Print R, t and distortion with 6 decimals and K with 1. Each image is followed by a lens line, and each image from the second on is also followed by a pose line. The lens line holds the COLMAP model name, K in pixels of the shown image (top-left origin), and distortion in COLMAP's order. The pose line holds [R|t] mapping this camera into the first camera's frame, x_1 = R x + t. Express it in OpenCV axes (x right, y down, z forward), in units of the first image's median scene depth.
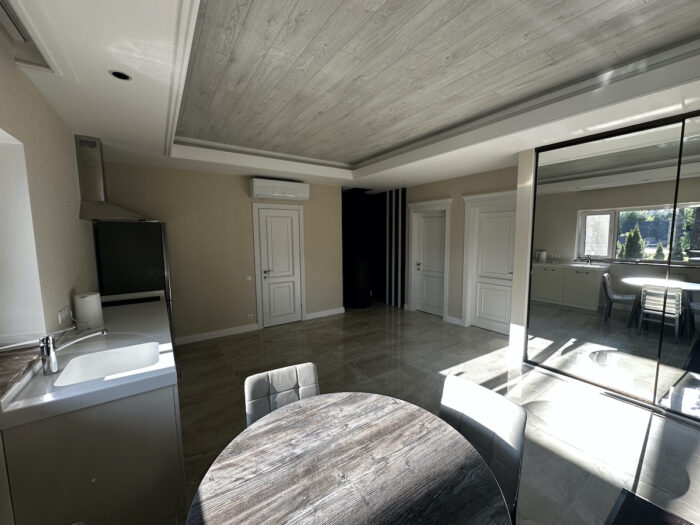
lens RADIAL K [[280.3, 0, 352.6], [0, 280.3, 261.2], [0, 0, 1]] dist [-0.000126, -0.000061]
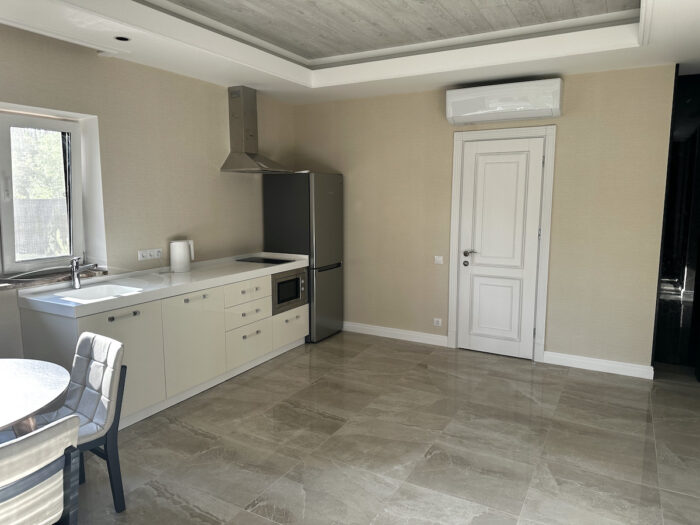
lens RADIAL K [[494.9, 0, 349.0], [0, 494.9, 263.8], [0, 0, 1]] dist [0.022156, -0.023354]
pose [[0.427246, 0.136976, -0.893699, 0.500801], [-0.088680, 0.990040, 0.109347, -0.029947], [0.899776, 0.032535, 0.435138, 0.348722]]
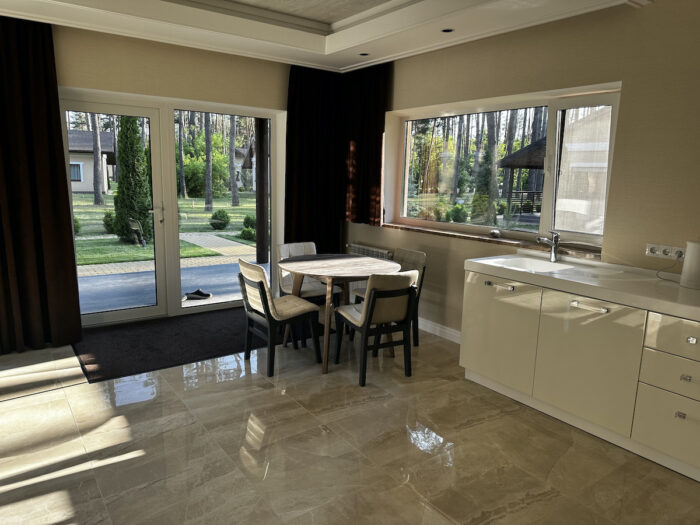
lens RADIAL K [[494.9, 0, 349.3], [0, 494.9, 263.7], [0, 0, 1]] dist [0.022156, -0.023354]
pose [[-0.999920, -0.012430, -0.002229, -0.012308], [-0.012562, 0.961067, 0.276030, -0.080841], [-0.001289, 0.276036, -0.961146, 1.044511]]
